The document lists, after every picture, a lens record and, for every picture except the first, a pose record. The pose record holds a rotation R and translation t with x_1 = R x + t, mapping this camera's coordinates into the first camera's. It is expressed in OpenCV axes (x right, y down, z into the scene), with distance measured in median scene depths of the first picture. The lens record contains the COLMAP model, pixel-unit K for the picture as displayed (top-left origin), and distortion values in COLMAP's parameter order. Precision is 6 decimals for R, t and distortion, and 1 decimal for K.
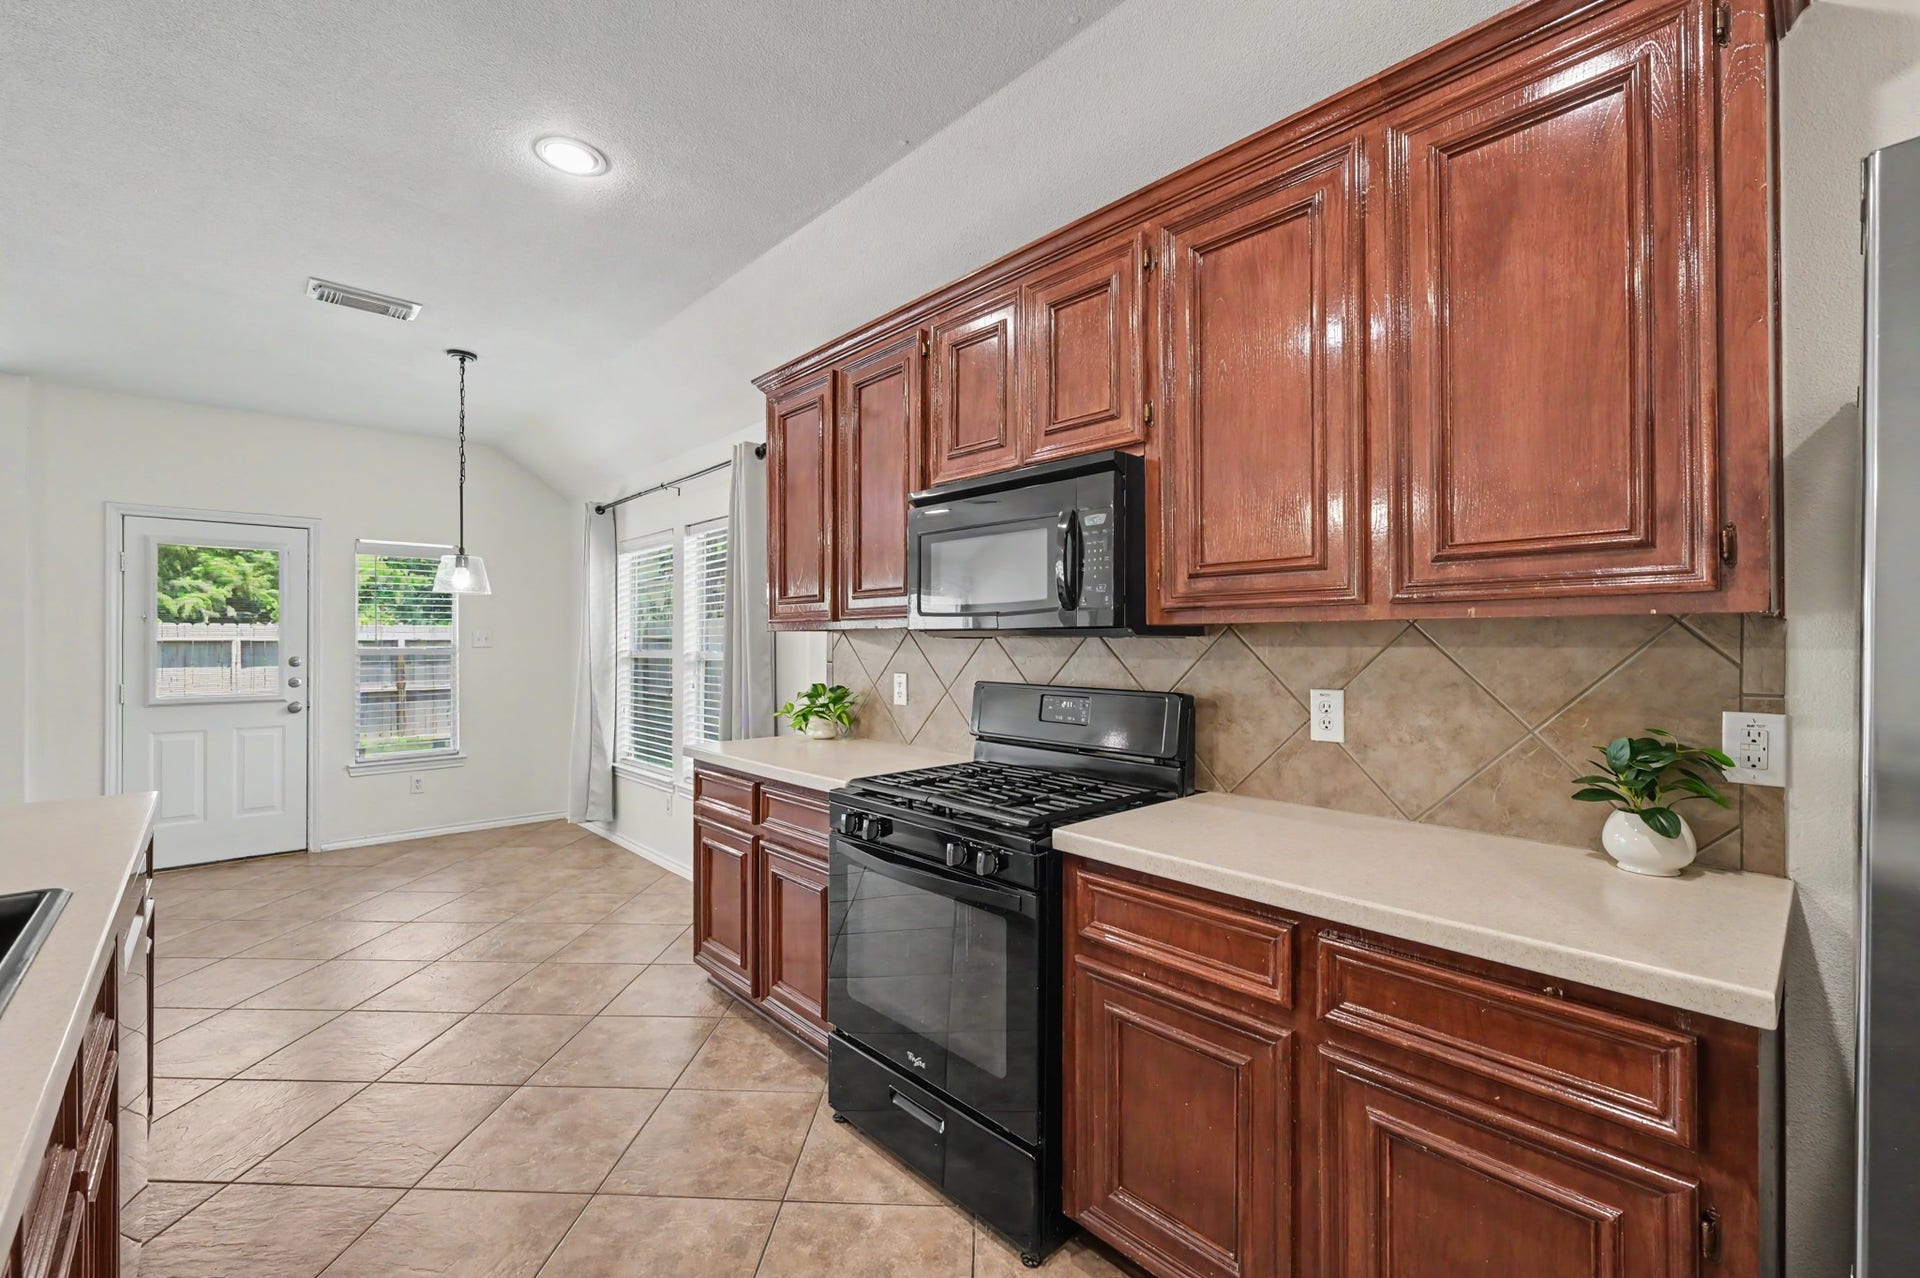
lens RADIAL K [[793.1, 0, 967.2], [0, 793.1, 634.8], [0, 0, 1]] dist [-0.004039, 0.001005]
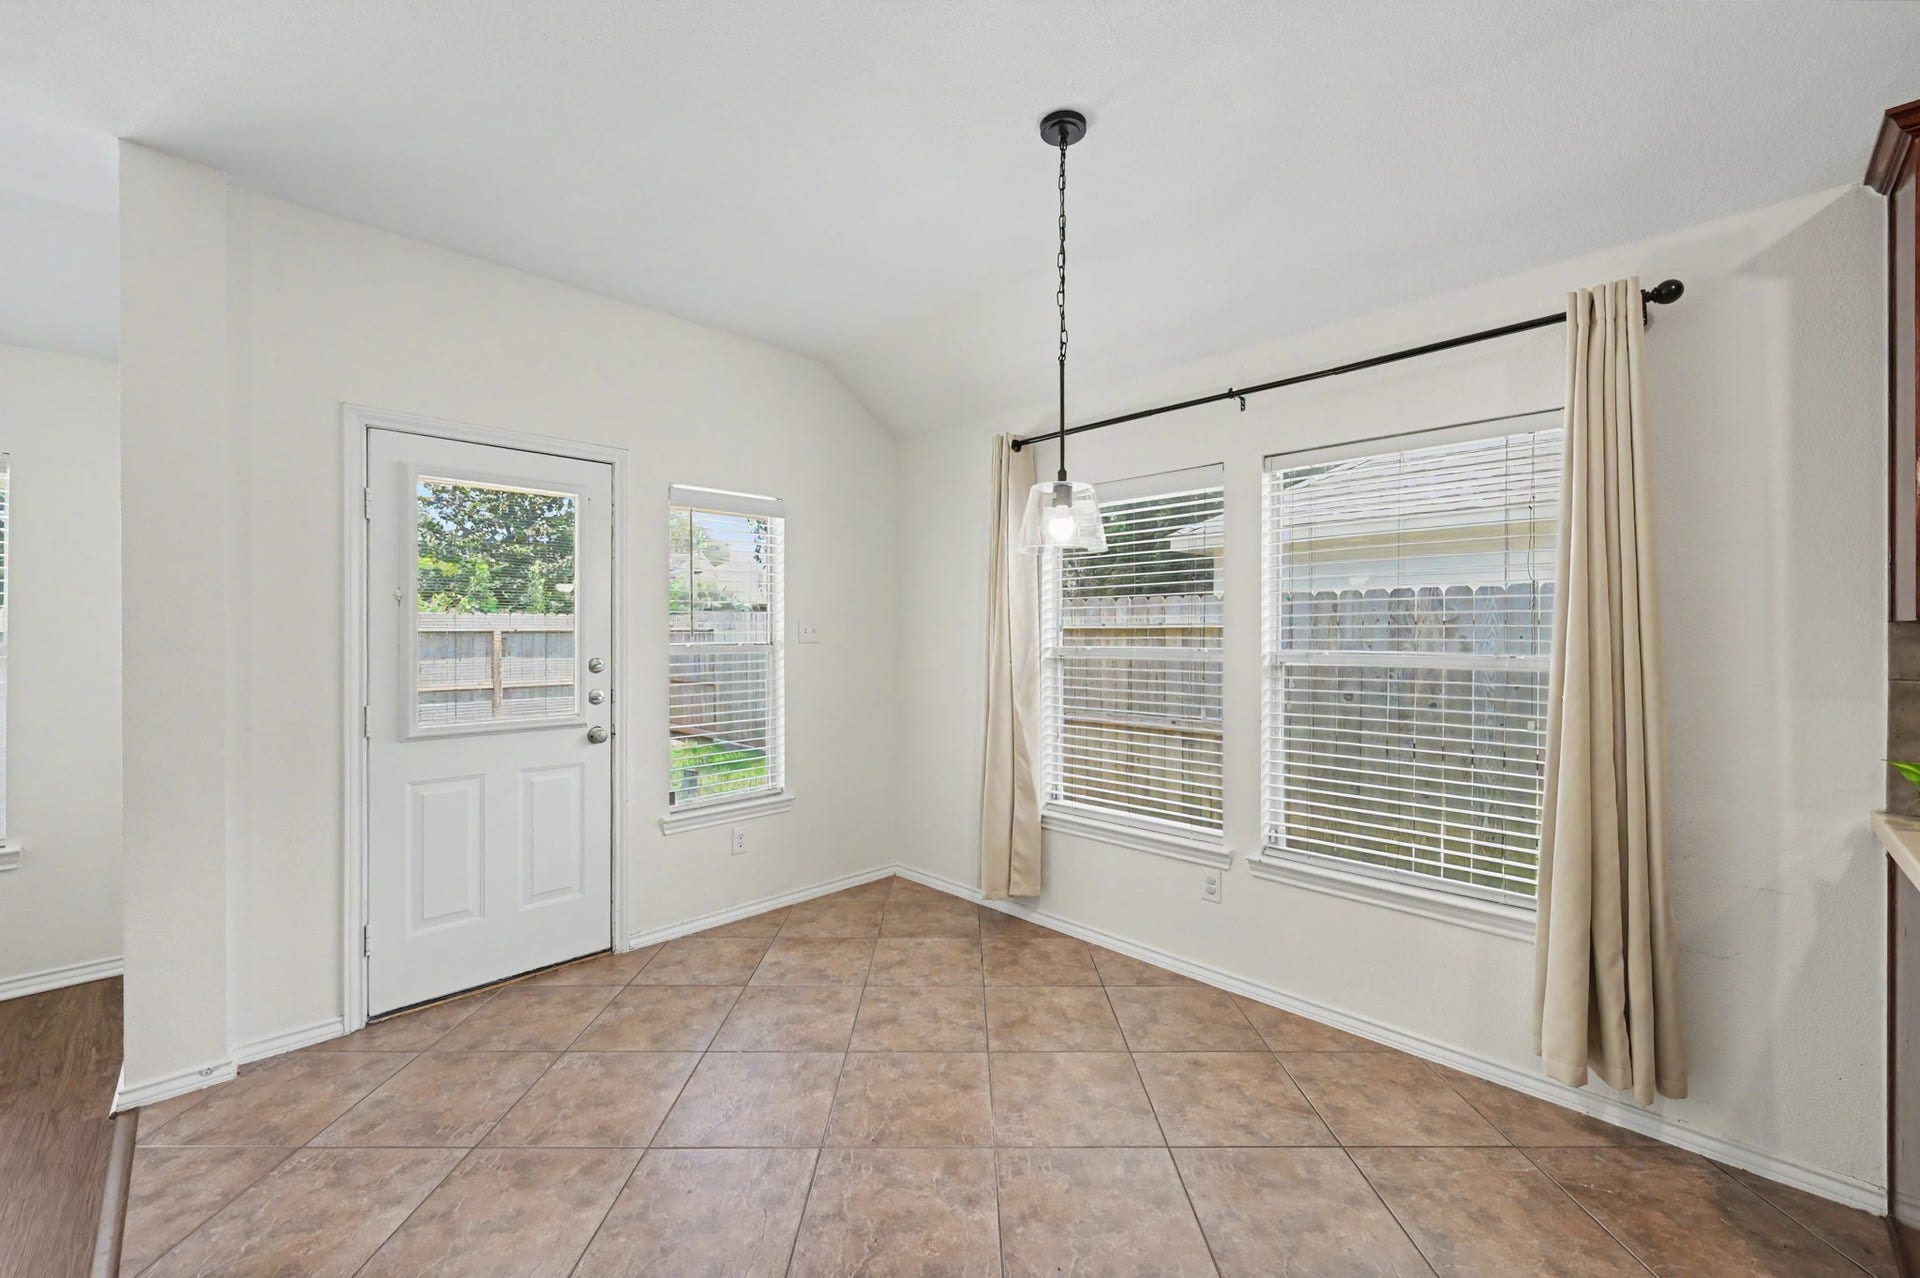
lens RADIAL K [[756.3, 0, 965.5], [0, 756.3, 628.4], [0, 0, 1]] dist [-0.000836, 0.000305]
pose [[0.999423, 0.002046, 0.033899, -1.382393], [-0.002249, 0.999980, 0.005947, -0.003737], [-0.033886, -0.006020, 0.999408, 0.884728]]
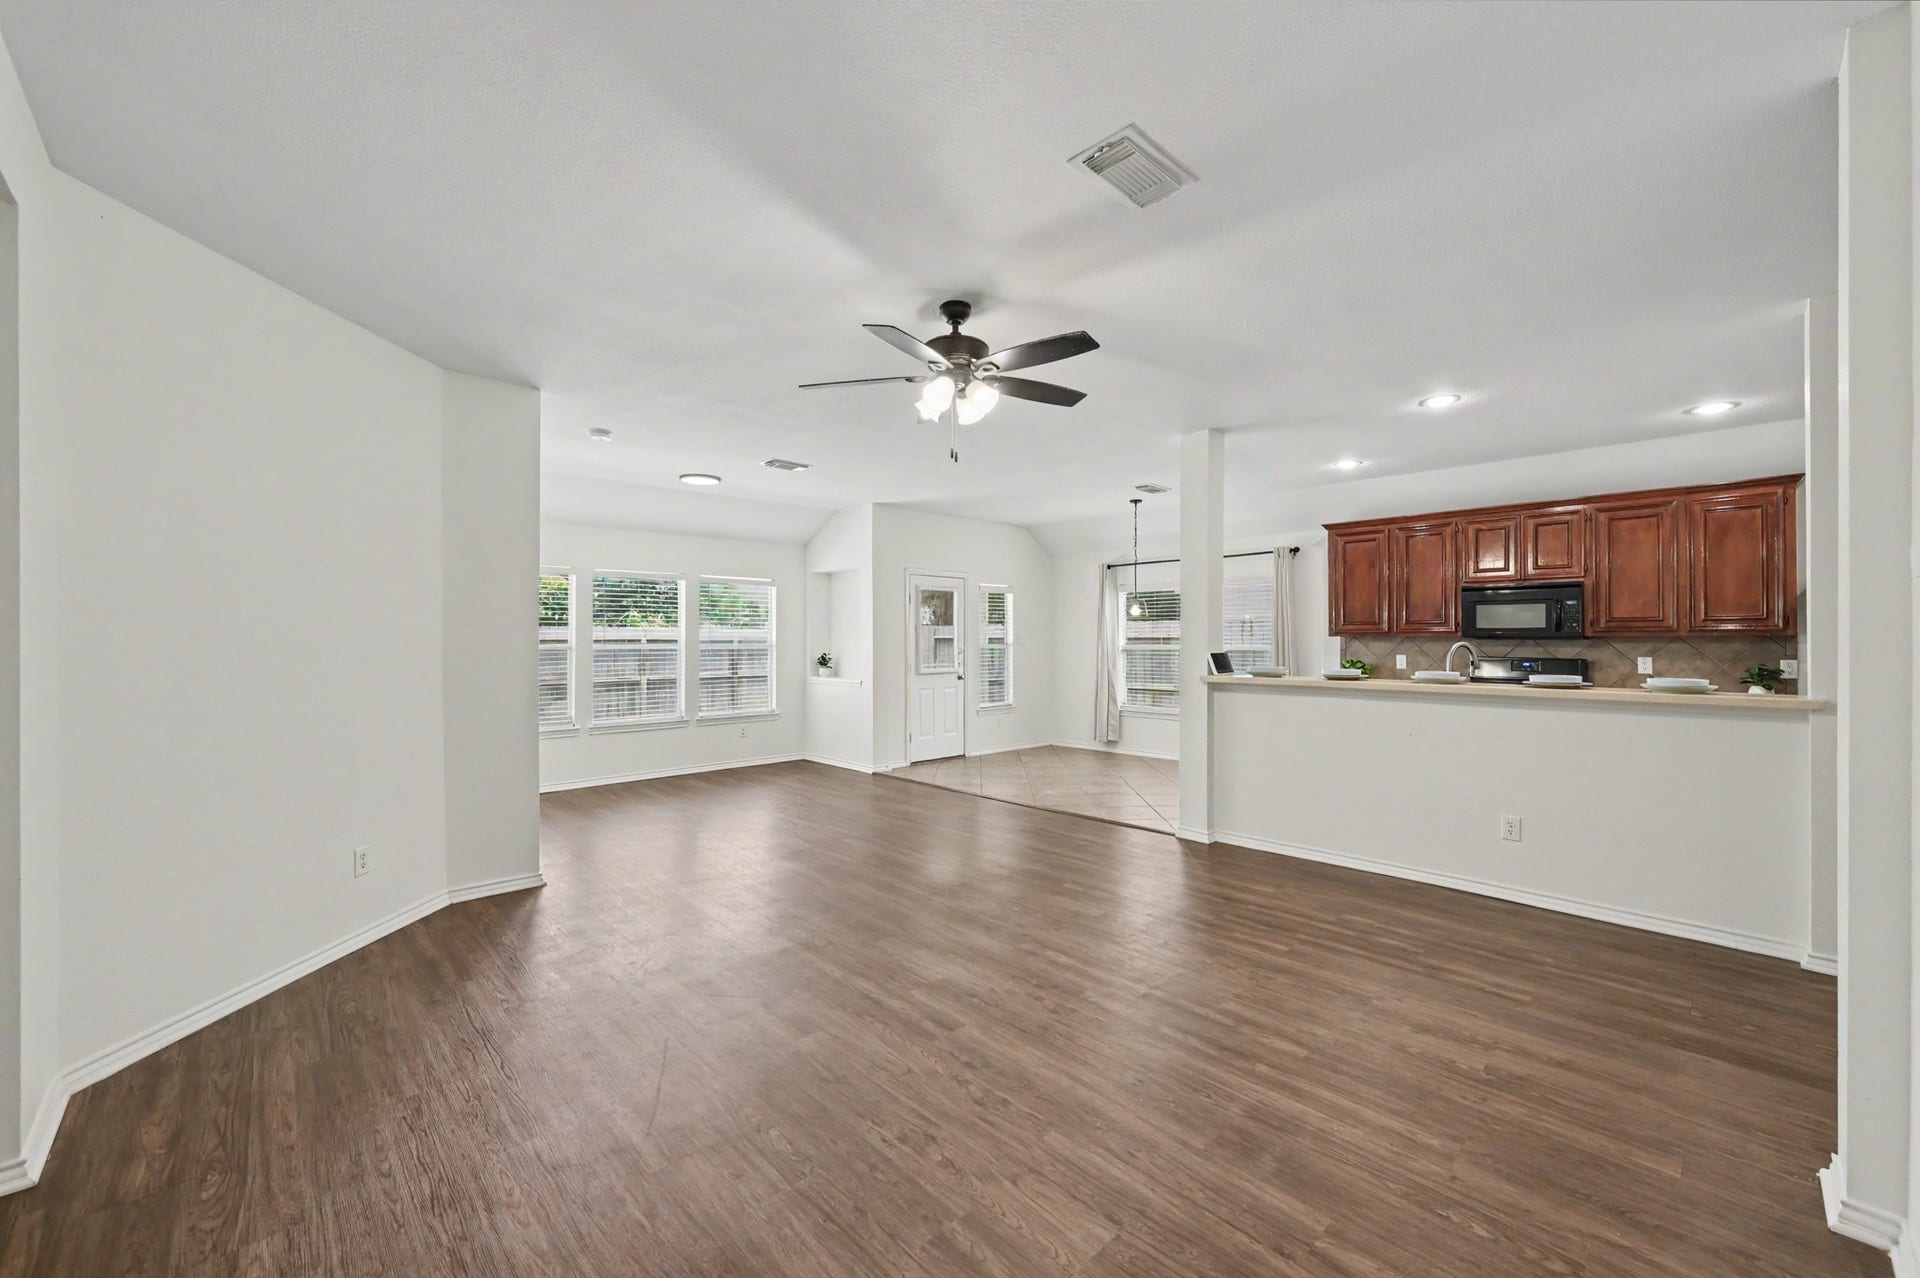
lens RADIAL K [[756.3, 0, 962.6], [0, 756.3, 633.0], [0, 0, 1]] dist [-0.000836, 0.000305]
pose [[0.999963, -0.000453, 0.008614, -2.104188], [0.000443, 0.999999, 0.001157, -0.027865], [-0.008615, -0.001153, 0.999962, -1.819988]]
